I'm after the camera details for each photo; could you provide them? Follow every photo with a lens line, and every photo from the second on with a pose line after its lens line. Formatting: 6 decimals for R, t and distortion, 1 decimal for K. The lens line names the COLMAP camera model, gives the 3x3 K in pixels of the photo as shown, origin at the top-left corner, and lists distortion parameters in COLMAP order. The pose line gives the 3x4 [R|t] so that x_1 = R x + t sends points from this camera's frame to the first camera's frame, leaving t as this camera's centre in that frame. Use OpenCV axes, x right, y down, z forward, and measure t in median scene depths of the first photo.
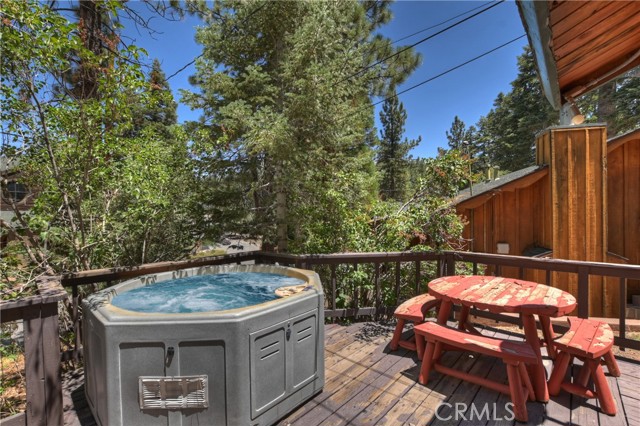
lens RADIAL K [[278.3, 0, 321.3], [0, 278.3, 211.2], [0, 0, 1]] dist [0.003014, -0.002705]
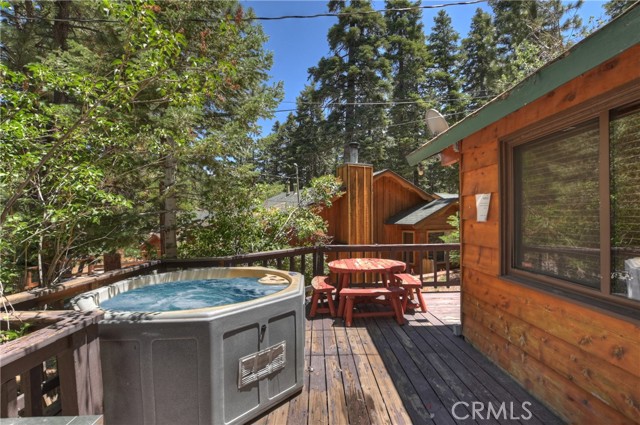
lens RADIAL K [[278.3, 0, 317.8], [0, 278.3, 217.9], [0, 0, 1]] dist [0.003014, -0.002705]
pose [[0.737020, 0.003001, 0.675864, -0.765419], [0.001709, 0.999979, -0.006305, 0.022950], [-0.675869, 0.005802, 0.736999, -0.026807]]
